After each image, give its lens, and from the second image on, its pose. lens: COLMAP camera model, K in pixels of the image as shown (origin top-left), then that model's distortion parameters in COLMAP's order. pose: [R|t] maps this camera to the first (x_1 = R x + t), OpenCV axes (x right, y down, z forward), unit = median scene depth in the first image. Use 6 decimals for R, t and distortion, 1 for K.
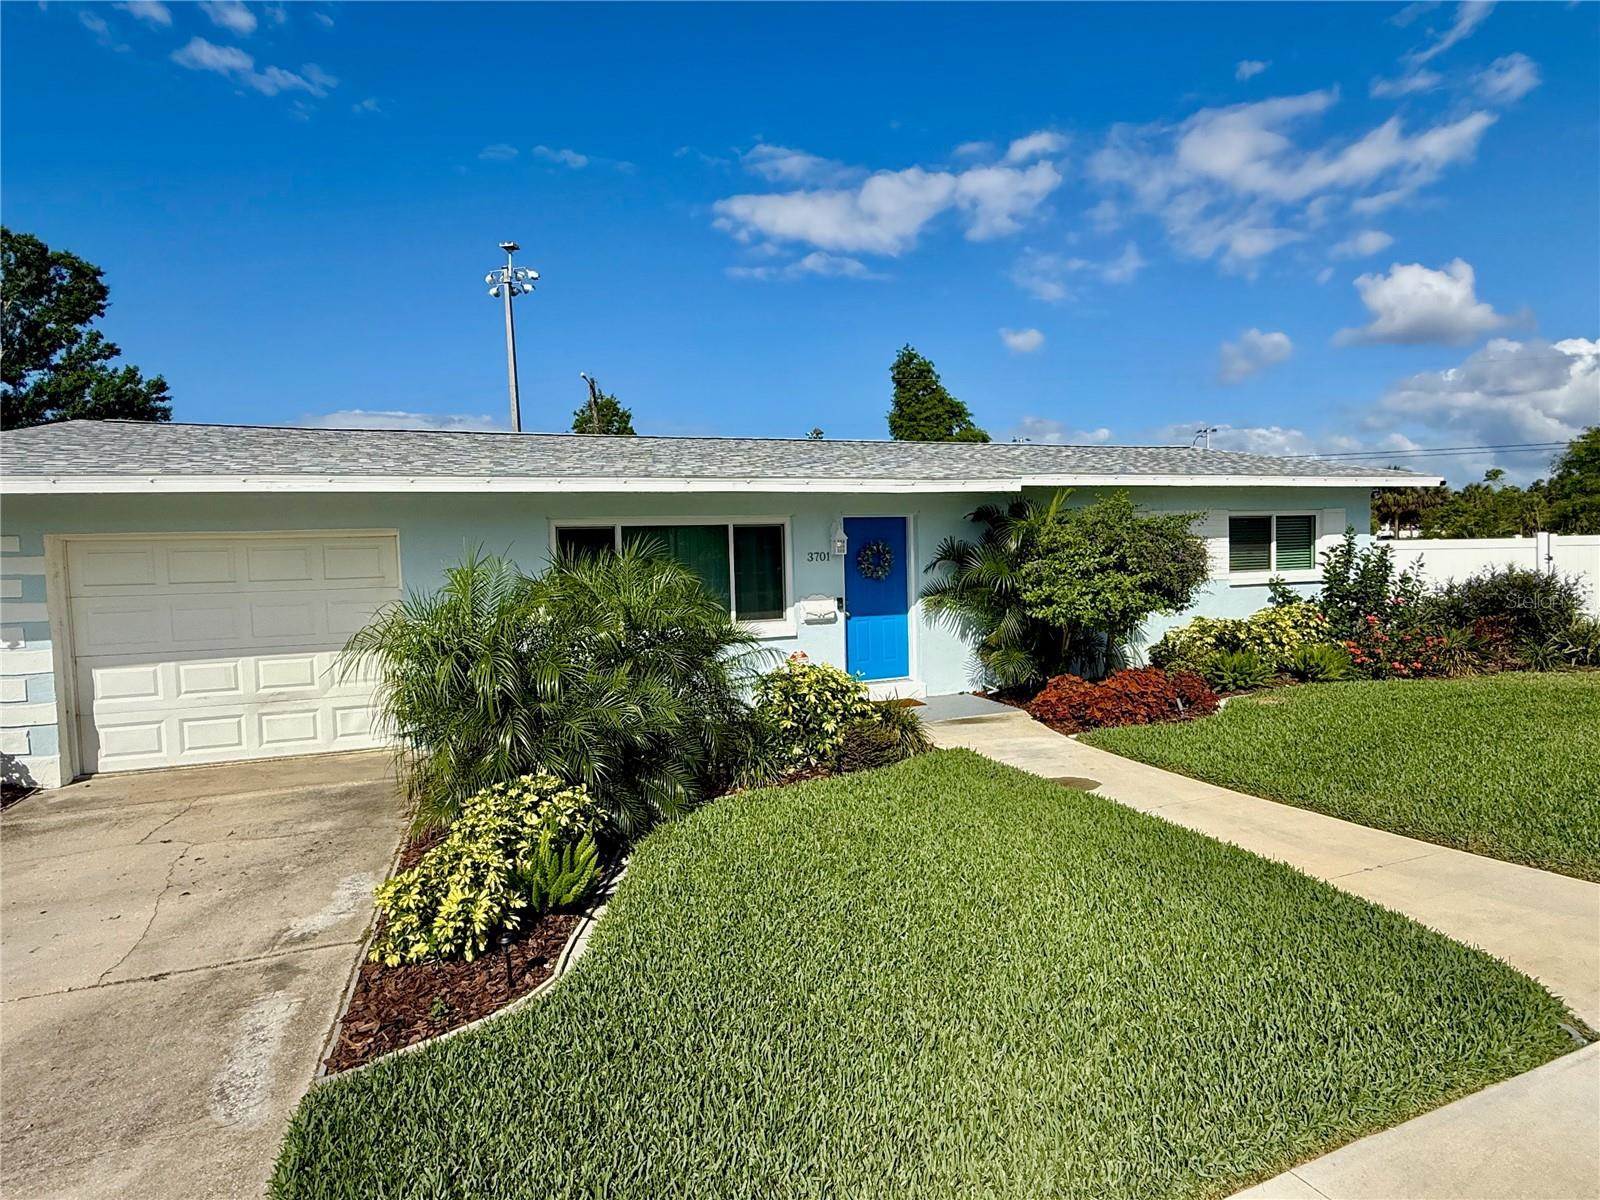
lens RADIAL K [[827.2, 0, 788.9], [0, 827.2, 595.0], [0, 0, 1]] dist [0.016918, -0.000184]
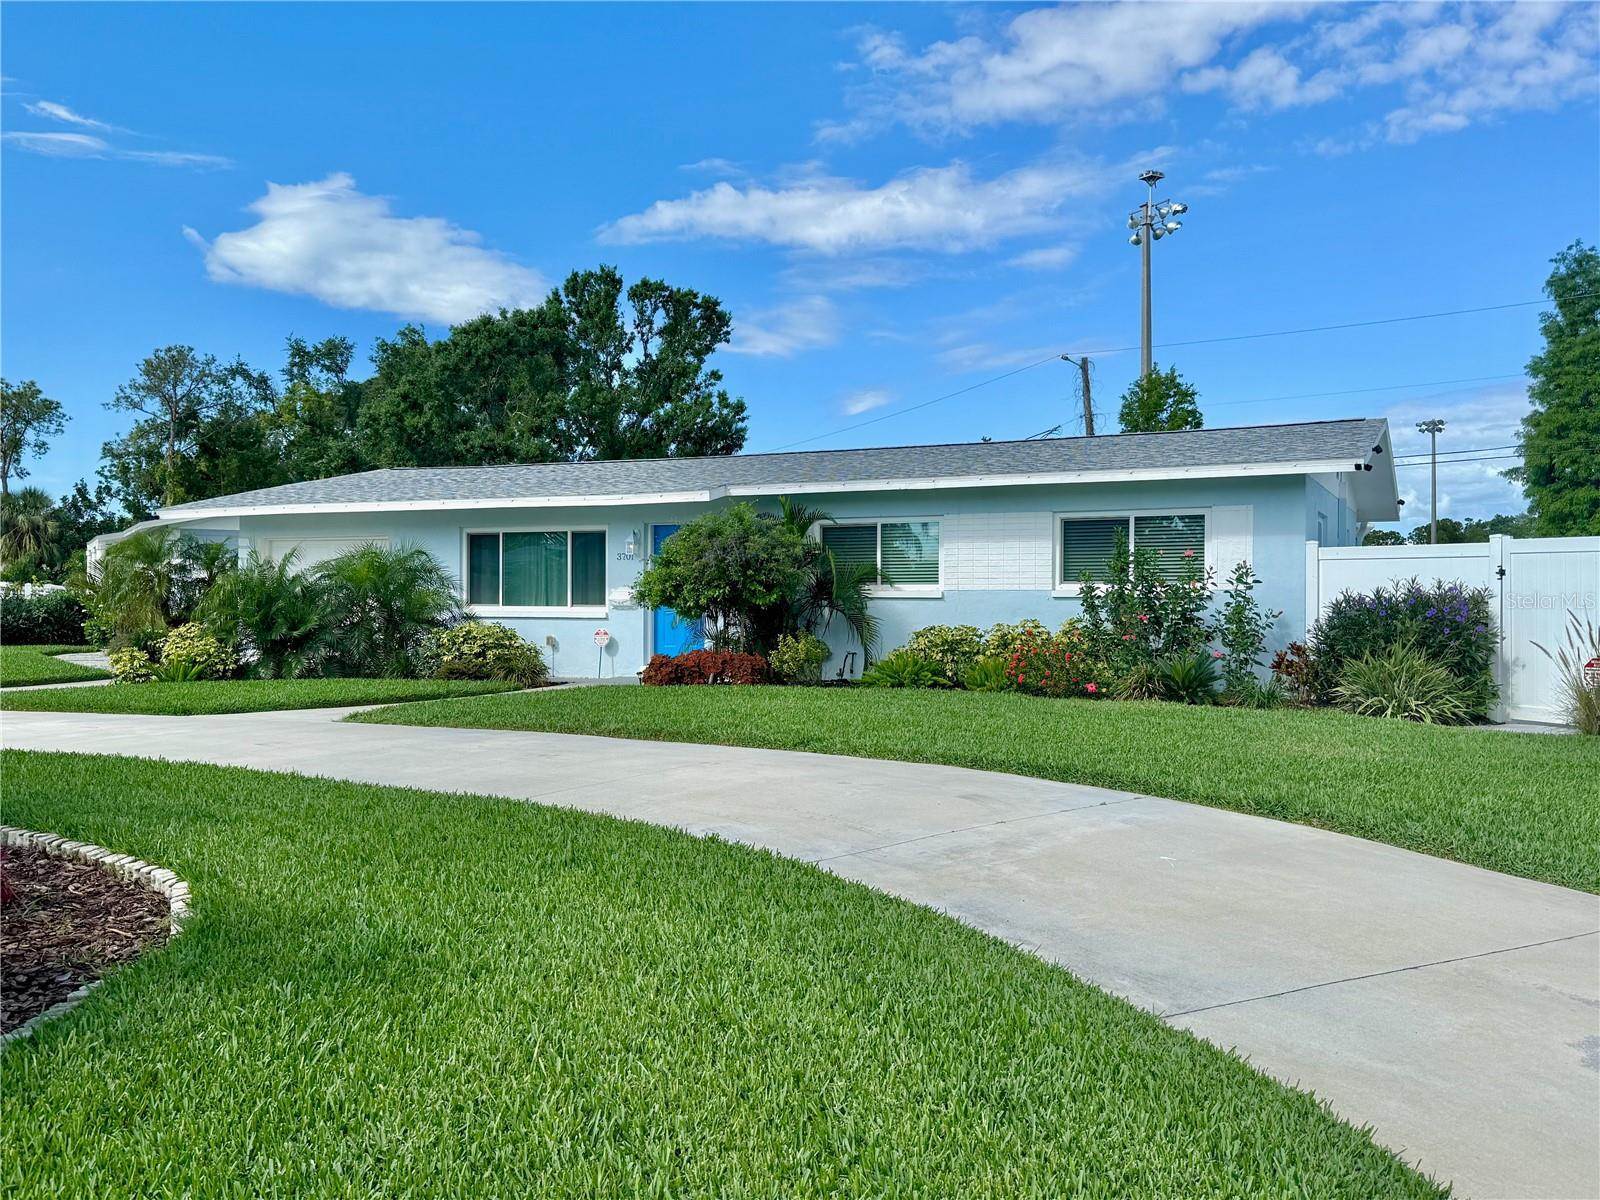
lens RADIAL K [[1349.7, 0, 796.8], [0, 1349.7, 601.6], [0, 0, 1]] dist [0.055035, -0.001931]
pose [[0.696722, 0.027437, -0.716816, 1.618067], [-0.063816, 0.997677, -0.023840, 0.052895], [0.714497, 0.062354, 0.696855, -0.220354]]
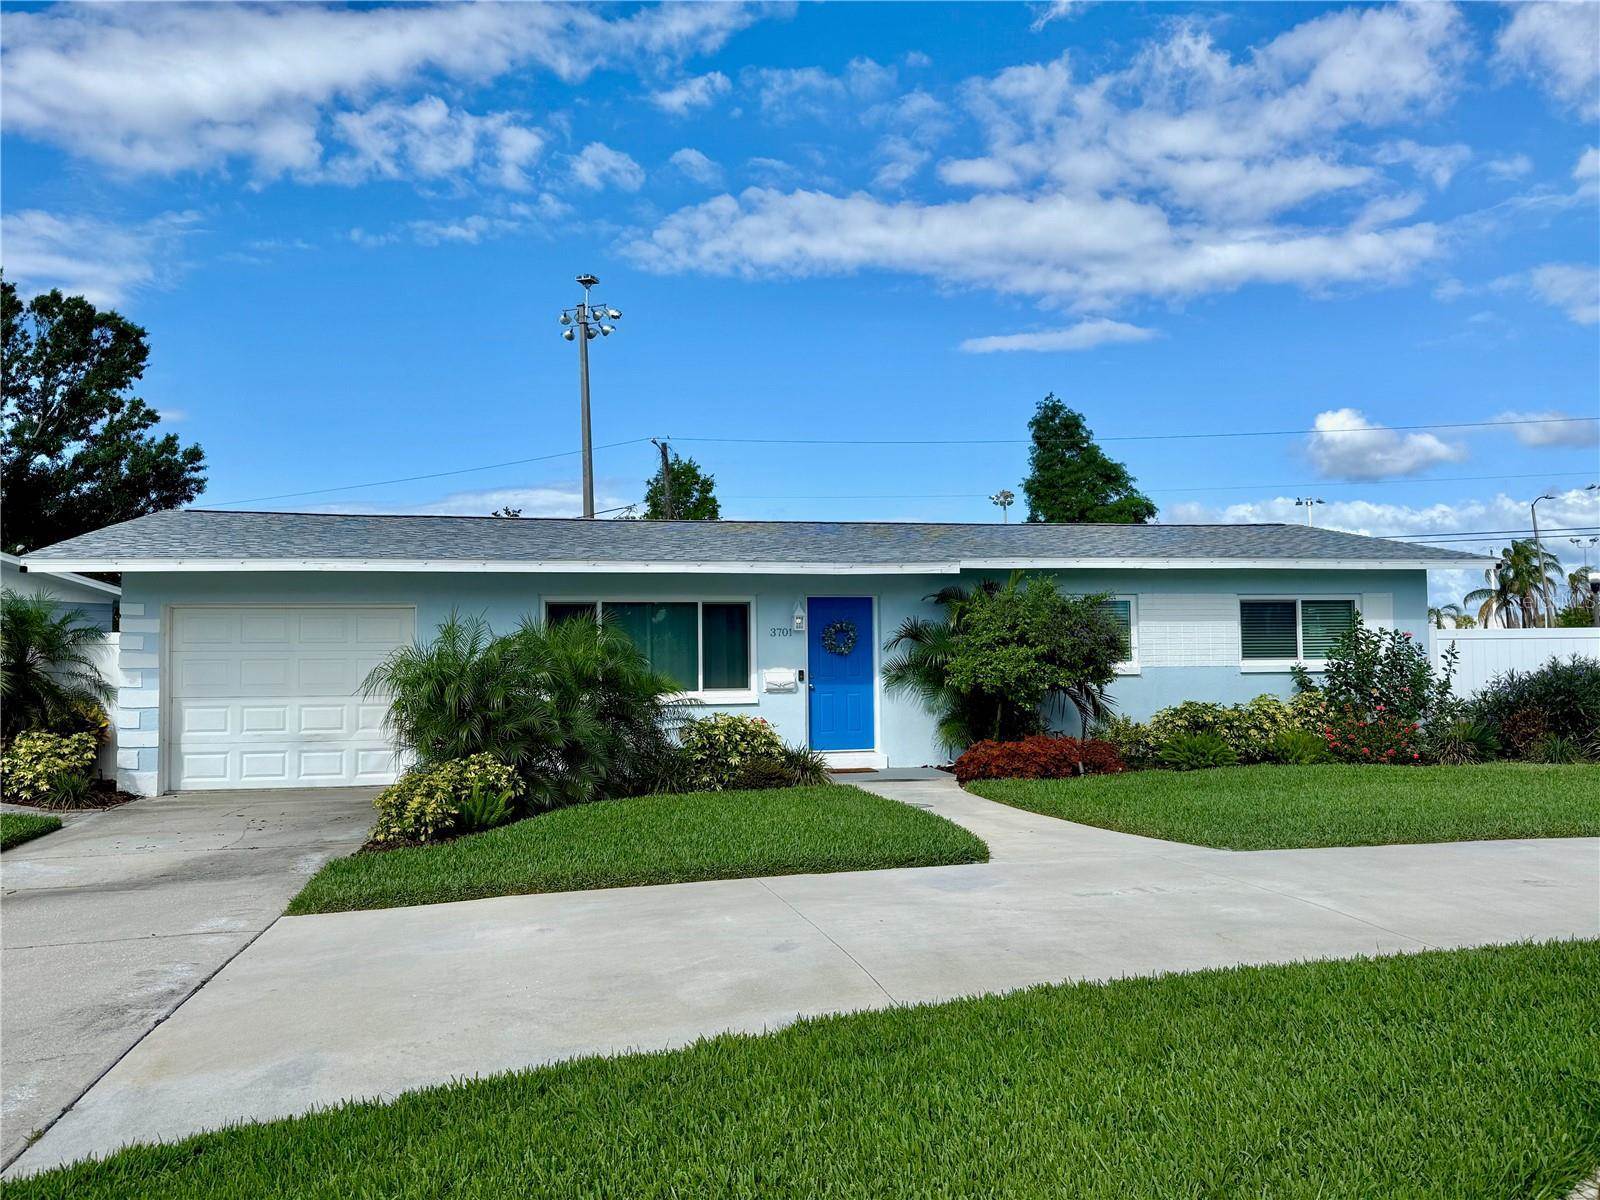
lens RADIAL K [[1230.7, 0, 800.0], [0, 1230.7, 600.0], [0, 0, 1]] dist [0.031295, -0.006350]
pose [[0.986361, 0.007304, -0.164437, 0.314109], [-0.025036, 0.994048, -0.106027, 0.080591], [0.162684, 0.108697, 0.980673, -0.558997]]
